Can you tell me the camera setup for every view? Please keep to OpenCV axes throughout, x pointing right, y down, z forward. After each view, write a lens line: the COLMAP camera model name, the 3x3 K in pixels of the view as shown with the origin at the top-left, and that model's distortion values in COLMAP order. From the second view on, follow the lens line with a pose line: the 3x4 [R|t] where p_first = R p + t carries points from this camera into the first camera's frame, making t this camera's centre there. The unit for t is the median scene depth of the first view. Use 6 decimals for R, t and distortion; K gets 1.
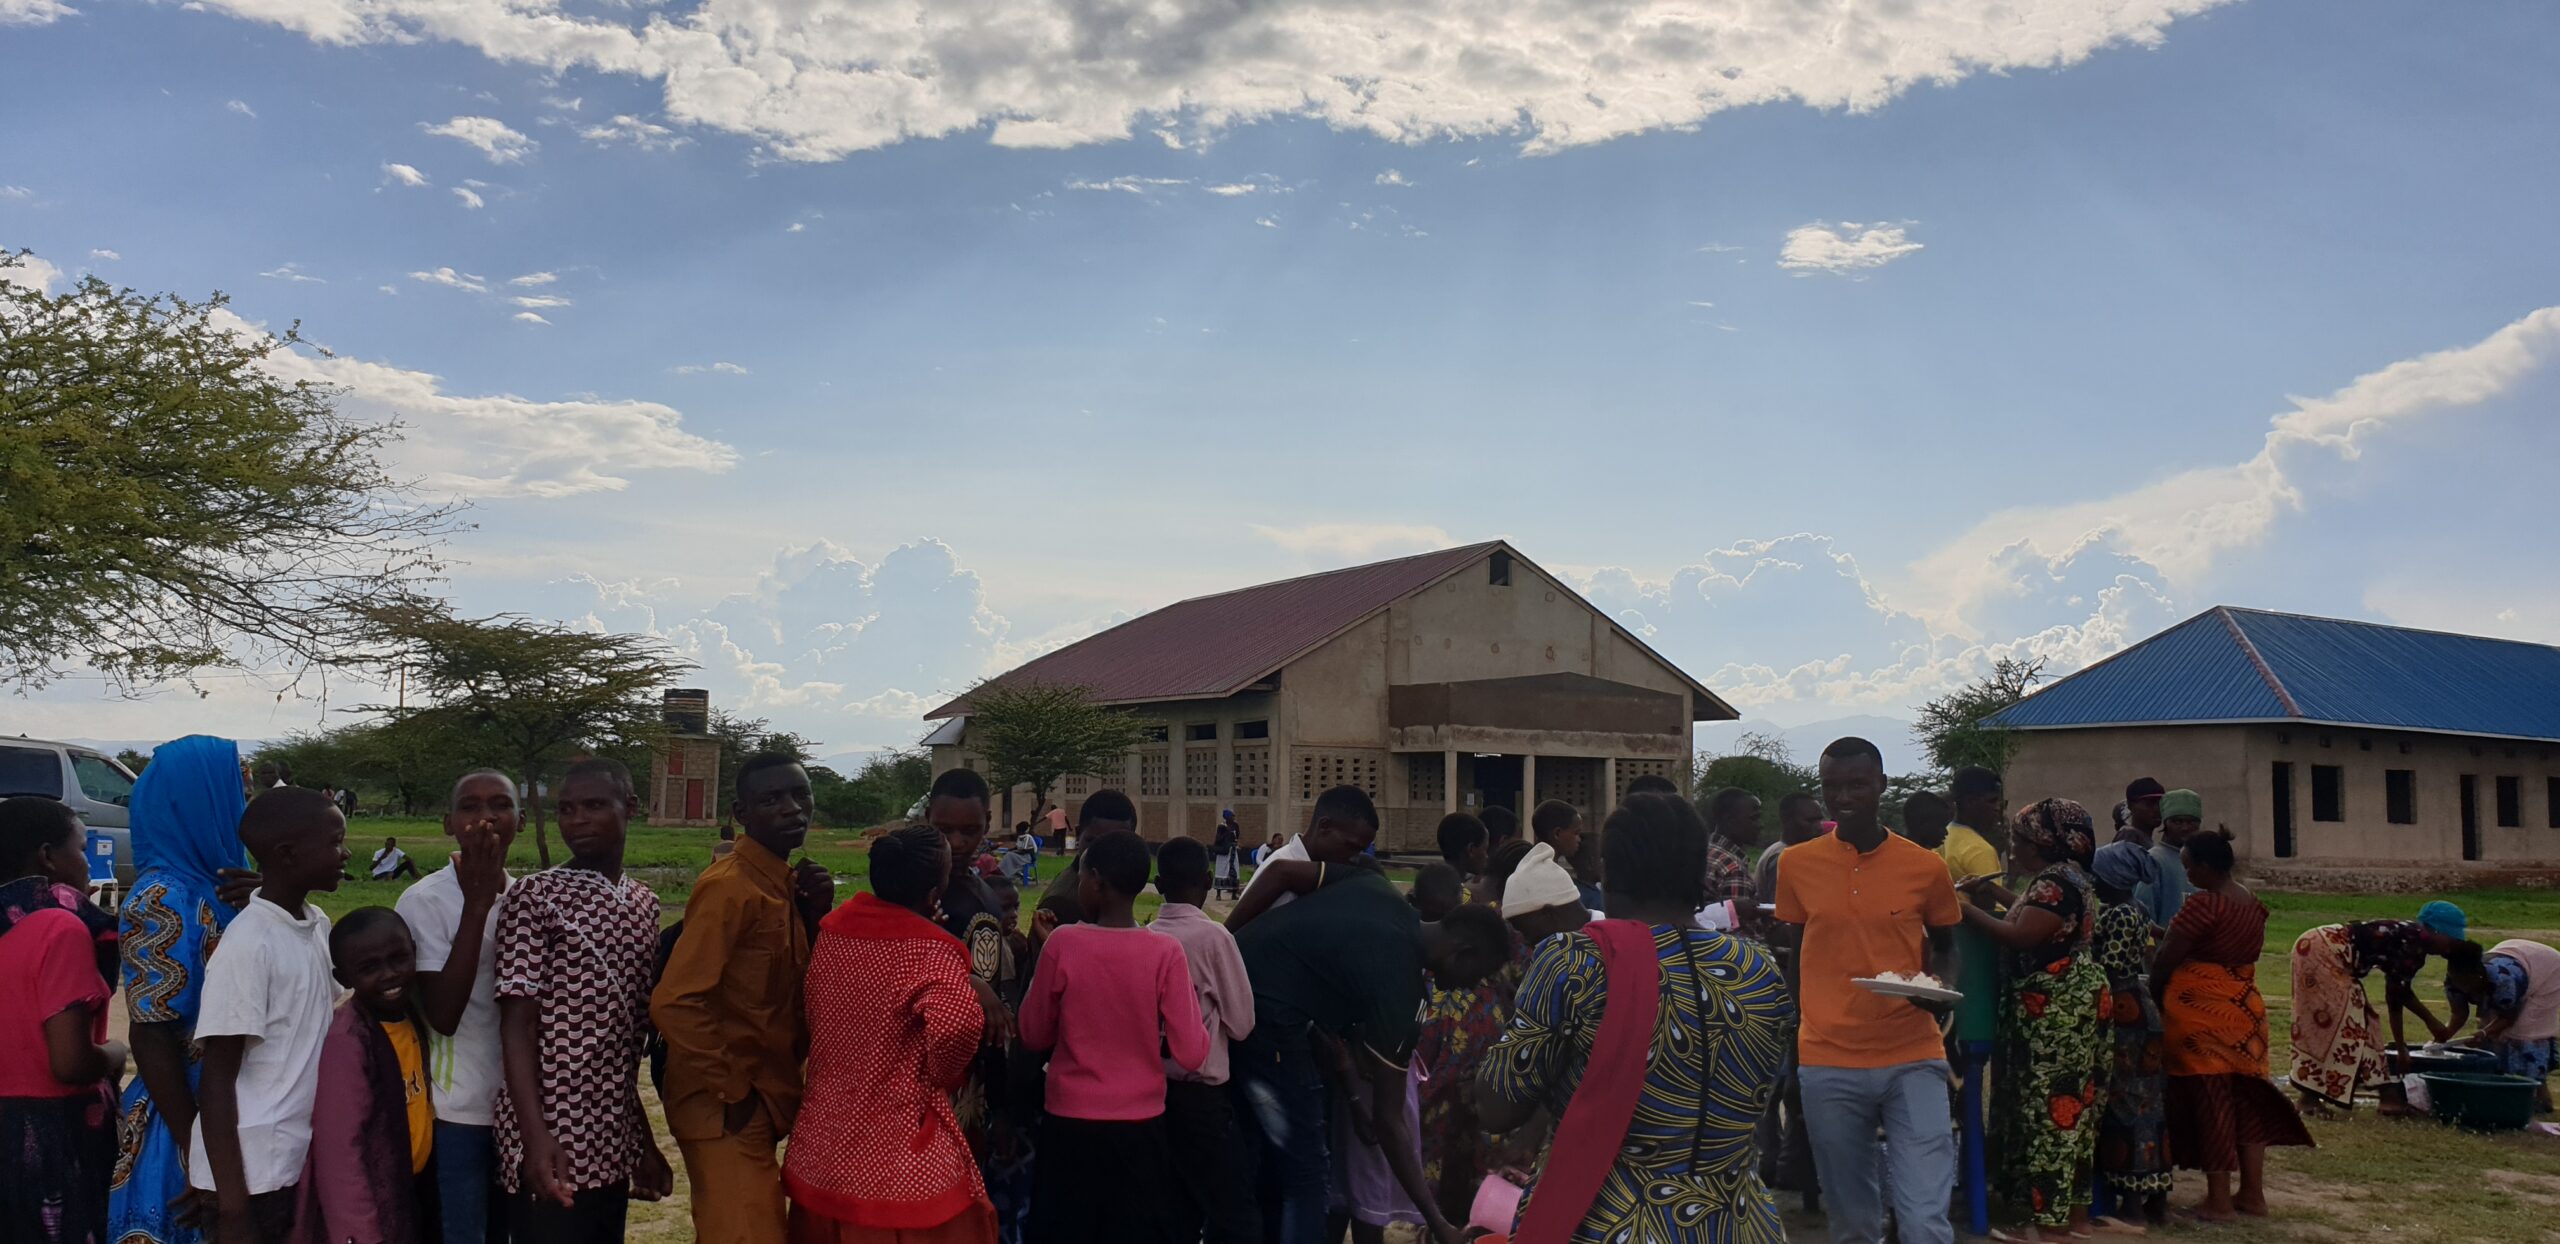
lens RADIAL K [[1804.8, 0, 1280.0], [0, 1804.8, 622.0], [0, 0, 1]] dist [-0.040784, -0.002495]
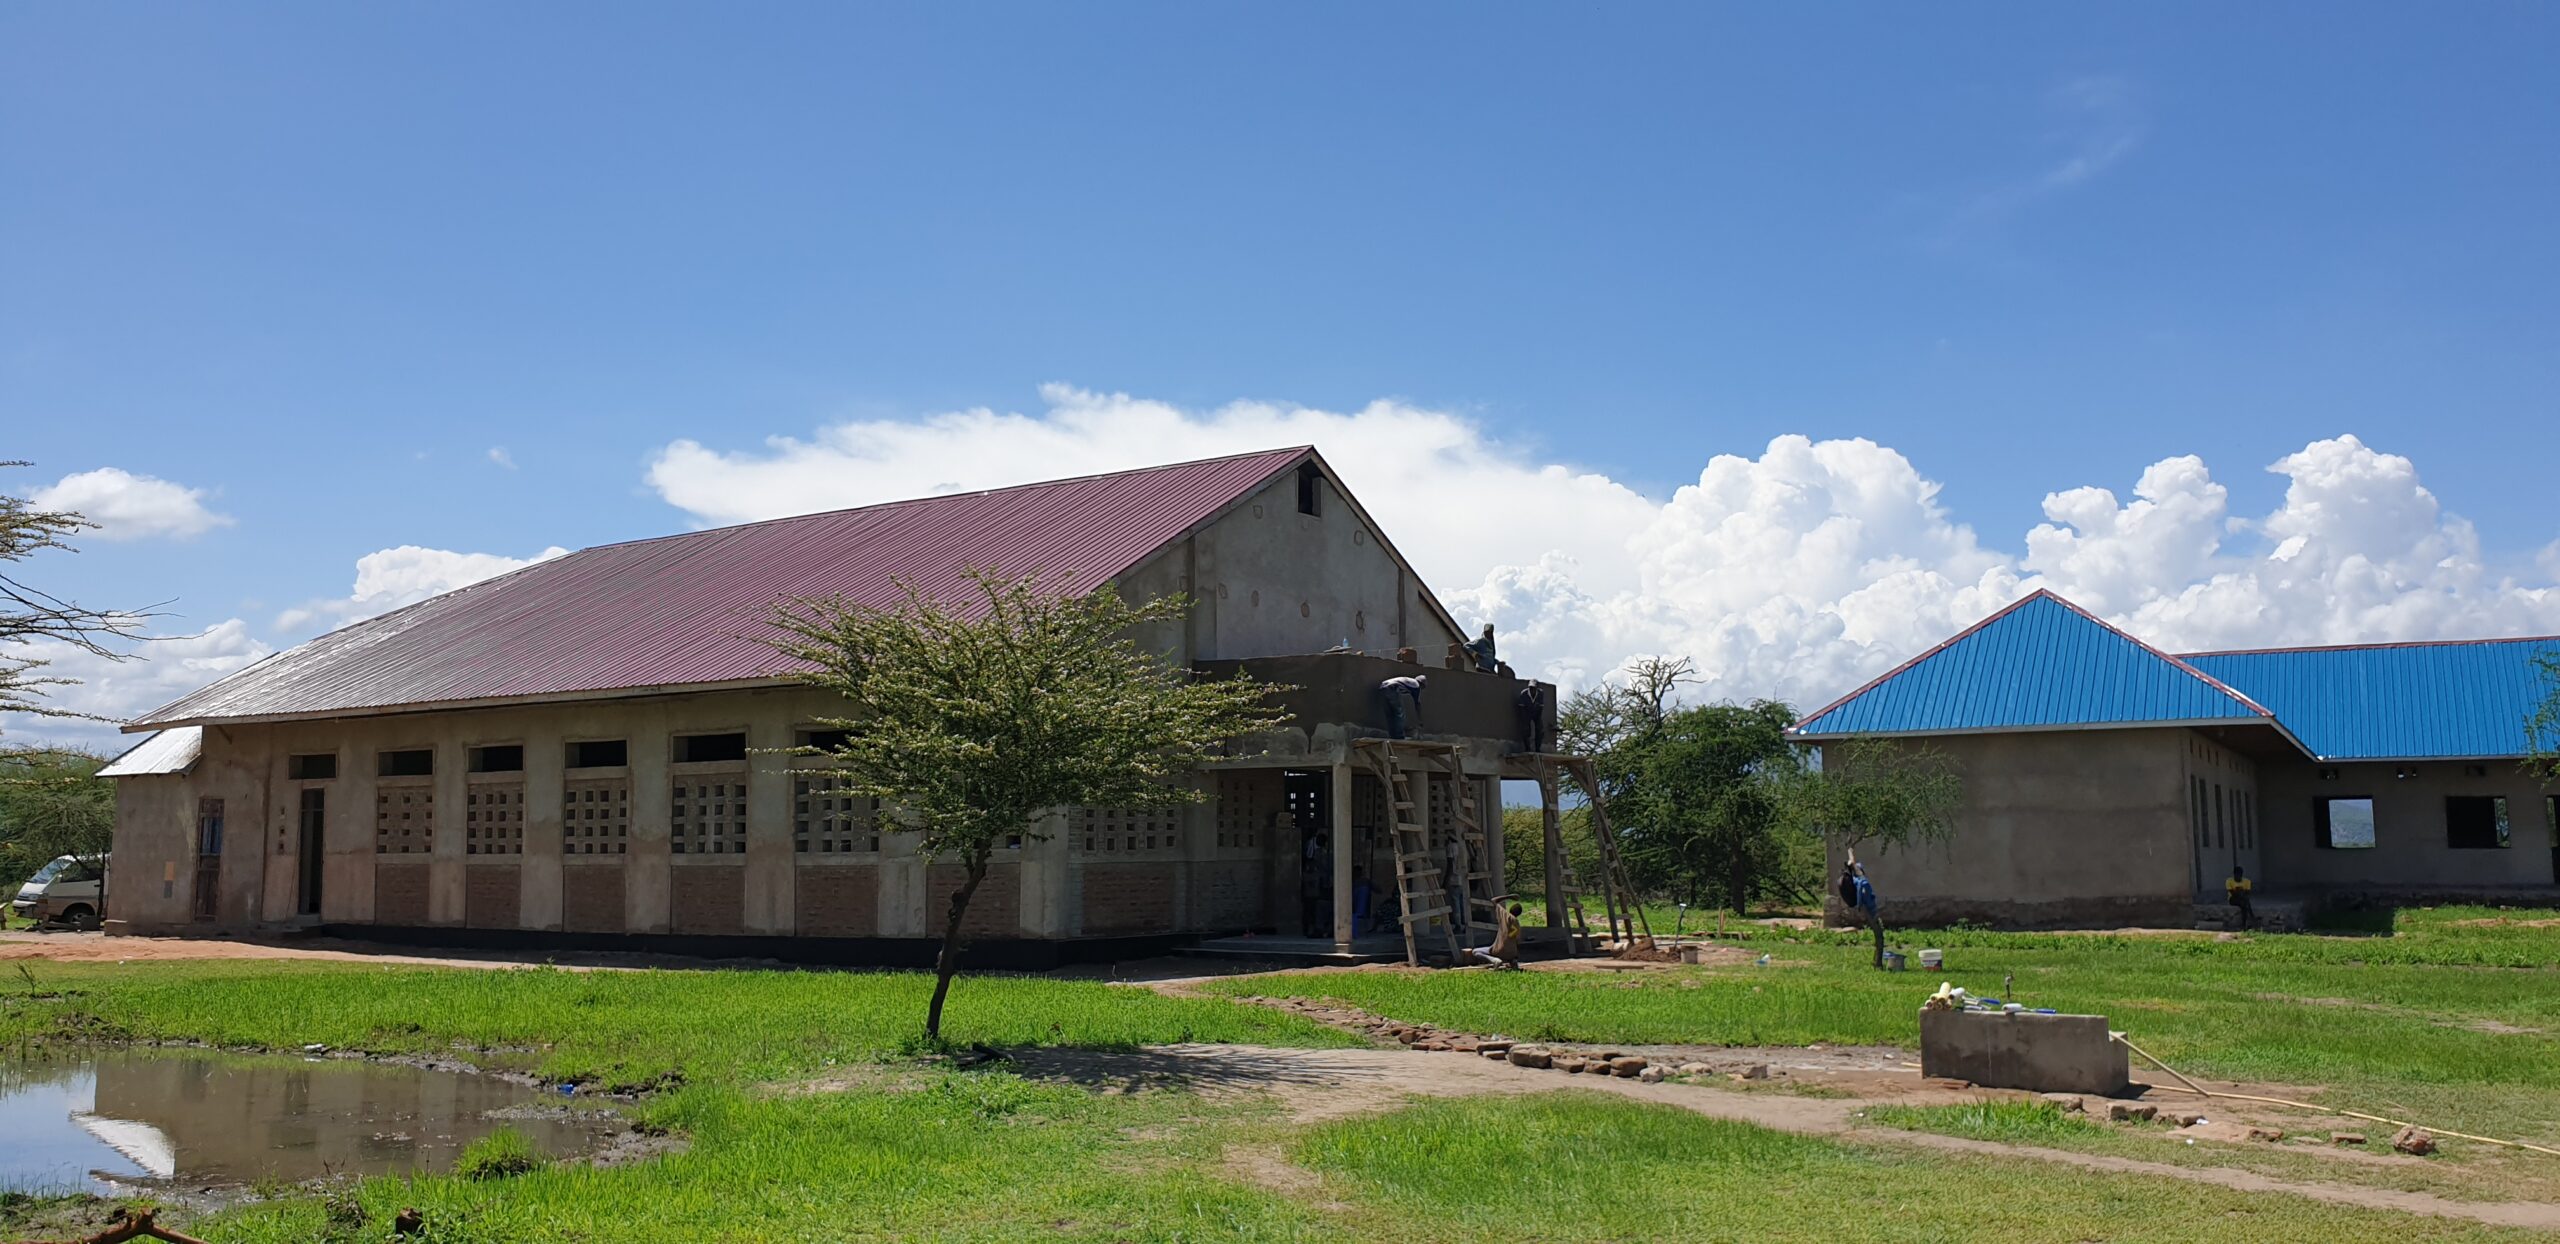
lens RADIAL K [[1804.8, 0, 1280.0], [0, 1804.8, 622.0], [0, 0, 1]] dist [-0.040784, -0.002495]
pose [[0.854822, 0.030166, 0.518045, -0.229846], [-0.017333, 0.999412, -0.029595, 0.039027], [-0.518633, 0.016319, 0.854842, 0.455331]]
